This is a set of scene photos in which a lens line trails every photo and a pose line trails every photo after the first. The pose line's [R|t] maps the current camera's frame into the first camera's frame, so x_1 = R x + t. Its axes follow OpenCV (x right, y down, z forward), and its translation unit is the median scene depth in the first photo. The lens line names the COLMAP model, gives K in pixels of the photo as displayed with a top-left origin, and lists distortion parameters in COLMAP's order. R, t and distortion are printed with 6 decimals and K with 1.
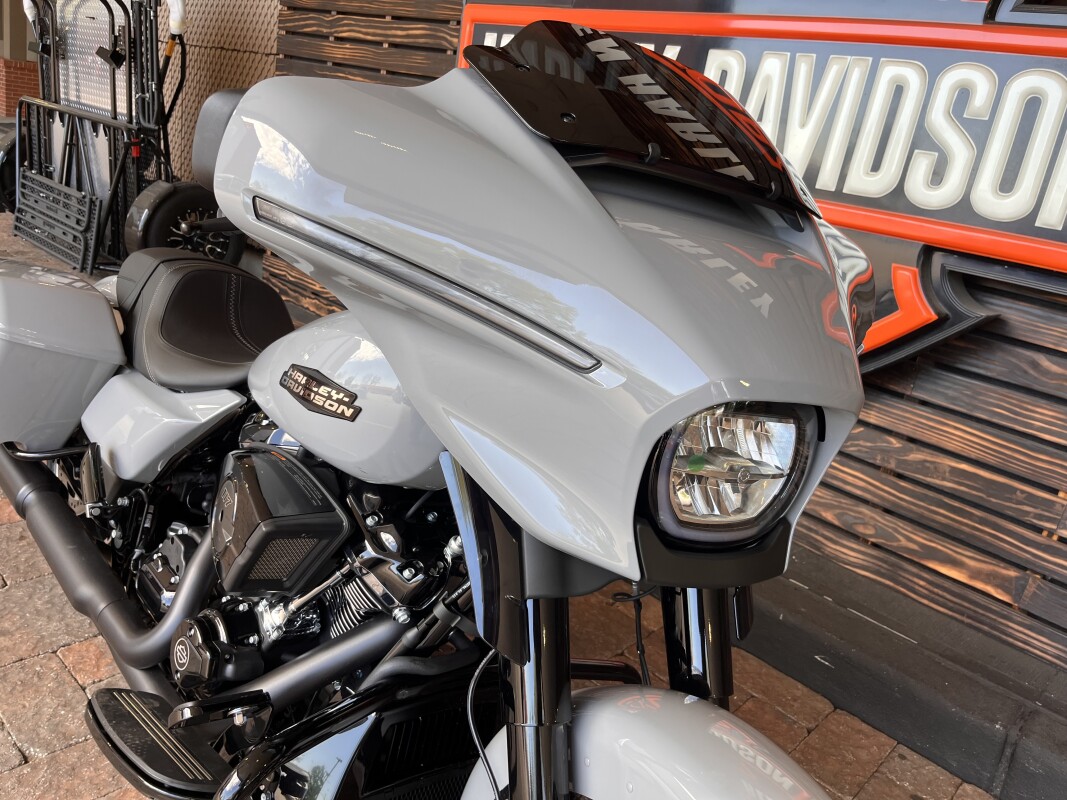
lens RADIAL K [[812.3, 0, 535.5], [0, 812.3, 405.6], [0, 0, 1]] dist [0.059443, -0.099685]
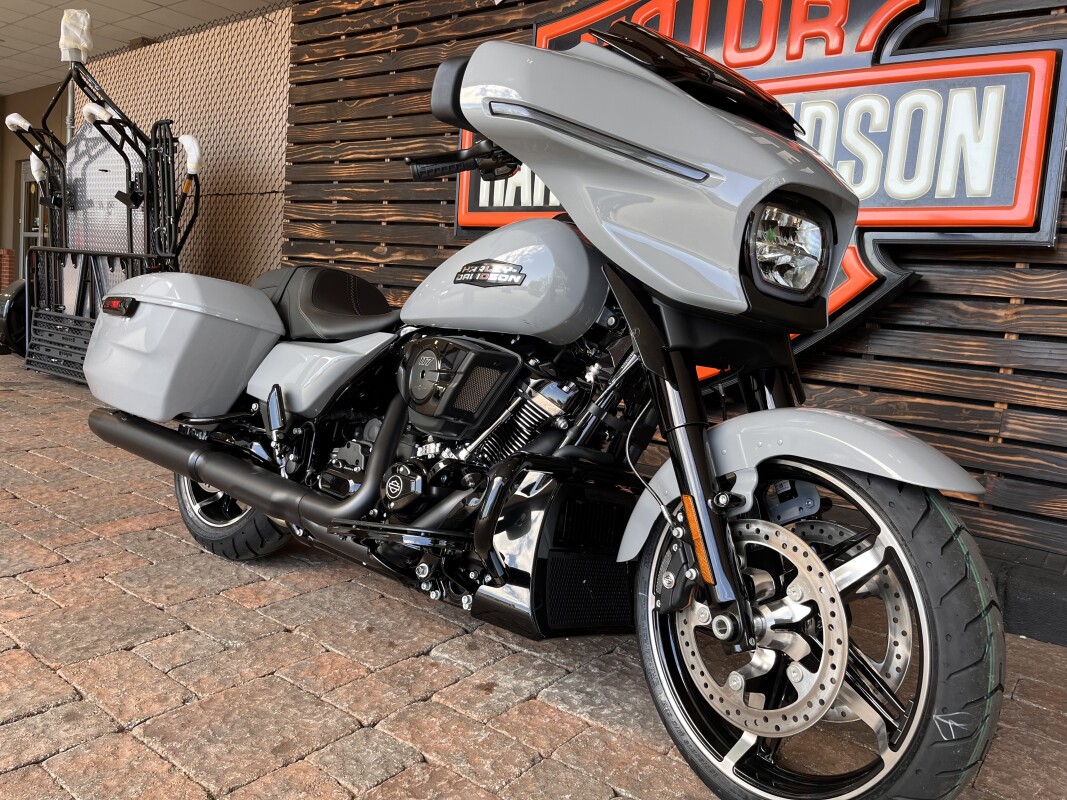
lens RADIAL K [[817.4, 0, 533.5], [0, 817.4, 400.0], [0, 0, 1]] dist [0.005881, 0.009161]
pose [[0.991946, -0.097191, 0.081218, -0.178066], [0.110823, 0.976467, -0.185013, 0.259347], [-0.061325, 0.192524, 0.979374, -0.209643]]
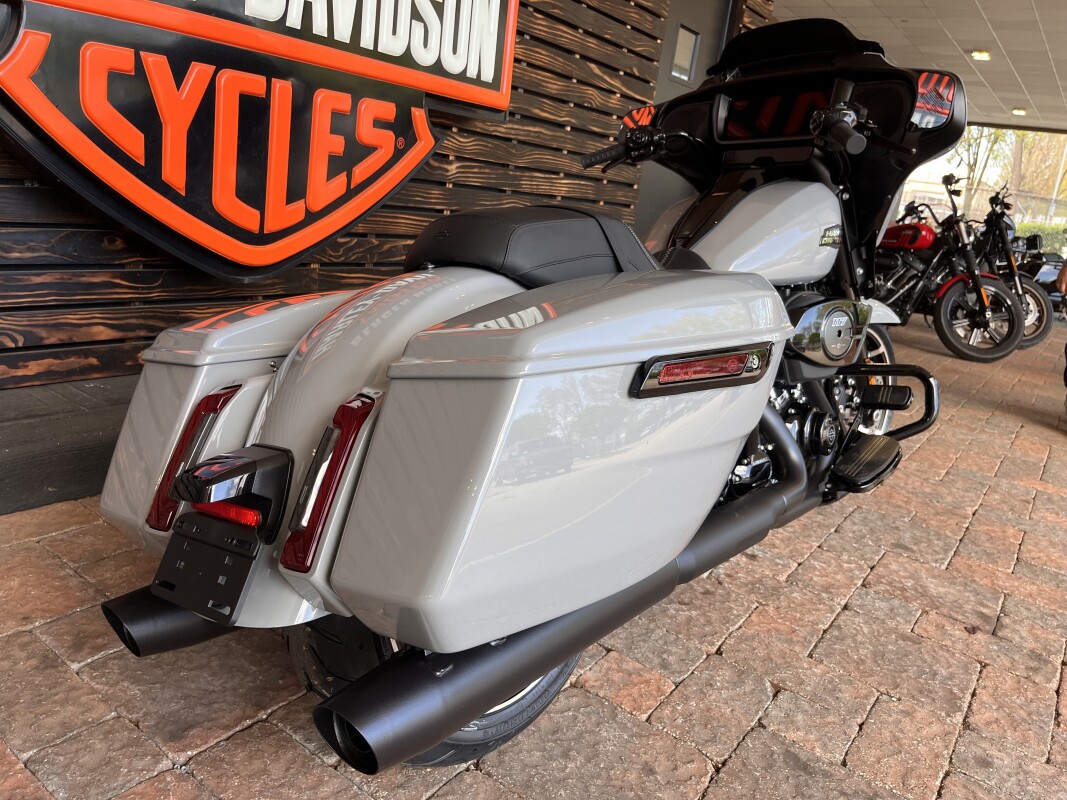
lens RADIAL K [[809.7, 0, 534.2], [0, 809.7, 389.4], [0, 0, 1]] dist [-0.002608, -0.007232]
pose [[-0.107605, -0.420468, 0.900904, -1.013916], [0.166772, 0.885691, 0.433287, -0.309839], [-0.980106, 0.196869, -0.025182, 0.929789]]
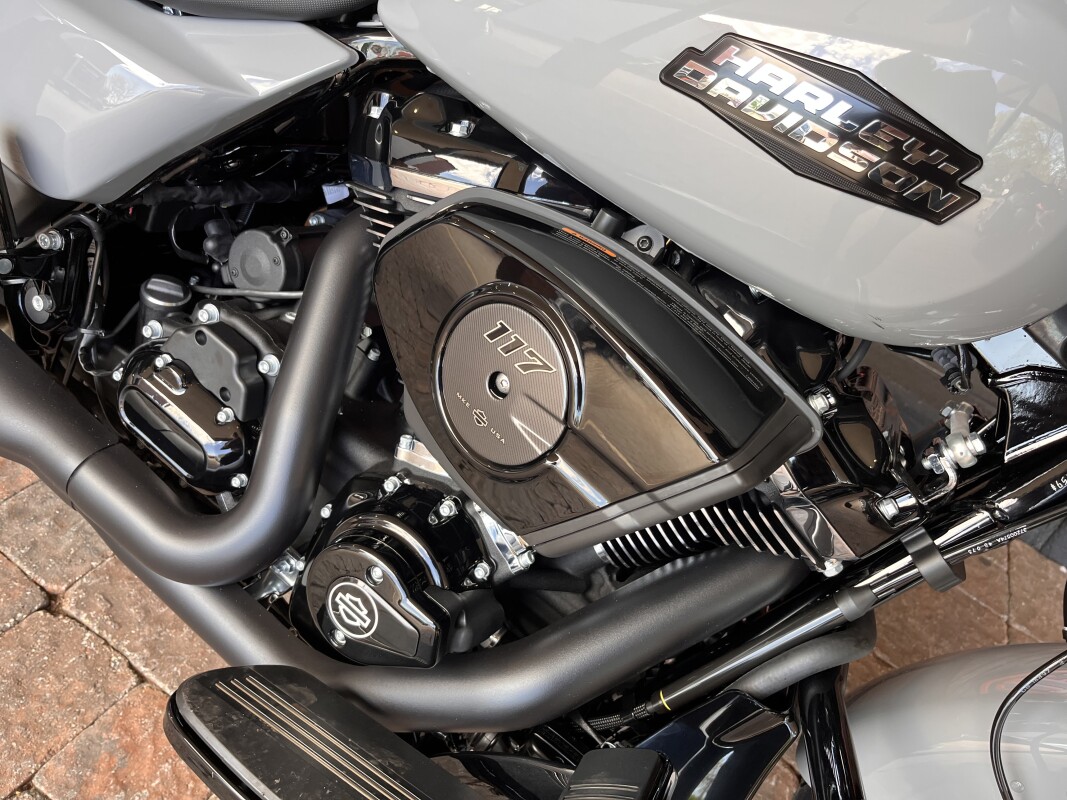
lens RADIAL K [[812.3, 0, 535.5], [0, 812.3, 405.6], [0, 0, 1]] dist [0.059443, -0.099685]
pose [[0.953361, -0.009744, 0.301675, -0.281864], [-0.121342, 0.902781, 0.412629, -0.022565], [-0.276367, -0.429990, 0.859494, 0.344374]]
